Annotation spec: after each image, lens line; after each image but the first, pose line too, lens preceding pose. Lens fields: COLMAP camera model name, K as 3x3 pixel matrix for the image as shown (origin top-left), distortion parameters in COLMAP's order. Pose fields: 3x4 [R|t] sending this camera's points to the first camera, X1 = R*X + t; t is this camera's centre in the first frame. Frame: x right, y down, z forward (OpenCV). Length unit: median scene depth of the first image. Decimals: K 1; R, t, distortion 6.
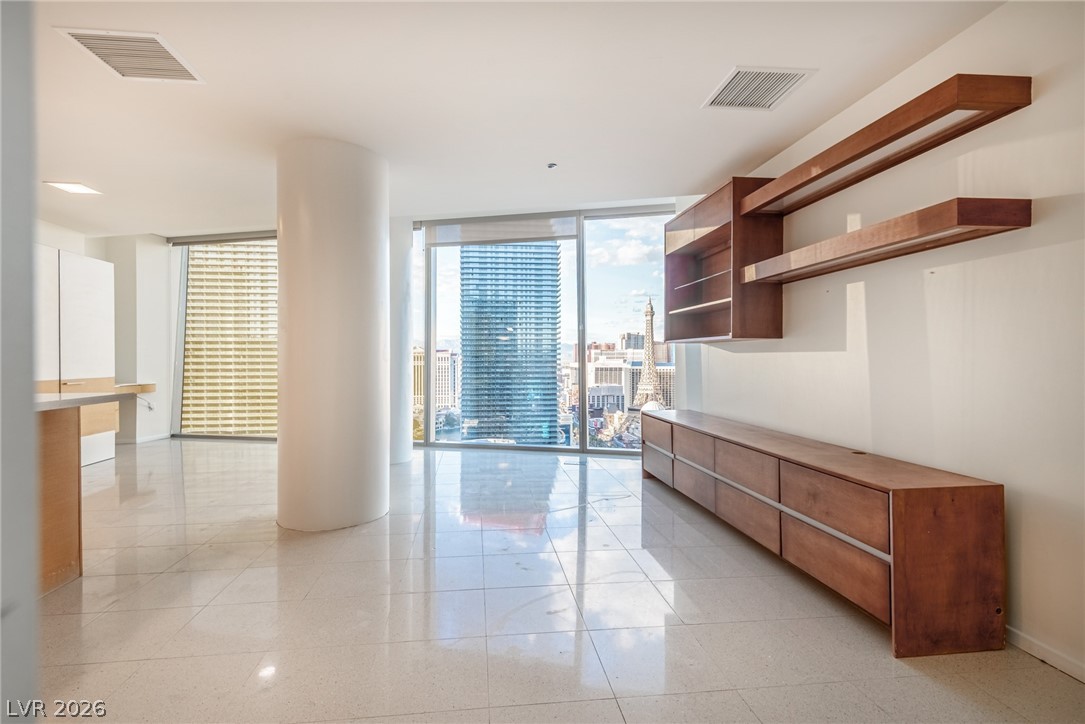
lens RADIAL K [[496.7, 0, 534.4], [0, 496.7, 359.3], [0, 0, 1]] dist [0.003318, -0.003913]
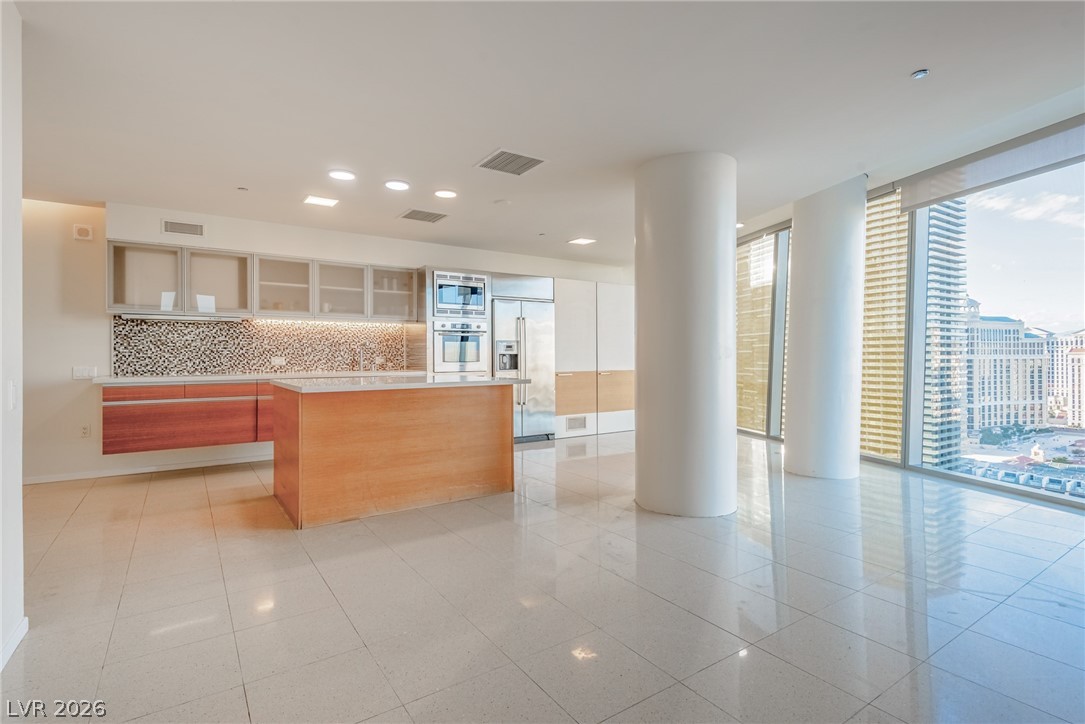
lens RADIAL K [[518.7, 0, 547.9], [0, 518.7, 356.0], [0, 0, 1]] dist [0.003377, 0.000136]
pose [[0.458637, 0.000678, -0.888623, 0.279322], [-0.001359, 0.999999, 0.000061, -0.001827], [0.888622, 0.001179, 0.458638, 0.142661]]
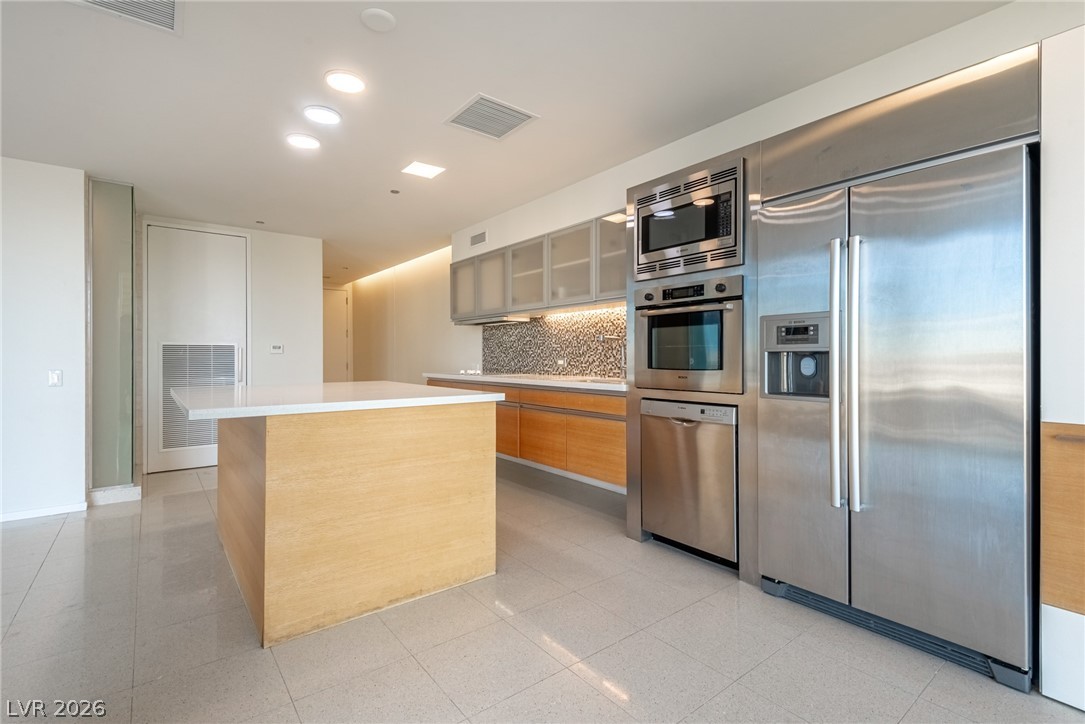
lens RADIAL K [[496.7, 0, 542.6], [0, 496.7, 356.3], [0, 0, 1]] dist [0.003318, -0.003913]
pose [[-0.865487, 0.000846, -0.500930, -0.392931], [-0.000706, 0.999996, 0.002909, -0.003024], [0.500930, 0.002872, -0.865483, 0.812642]]
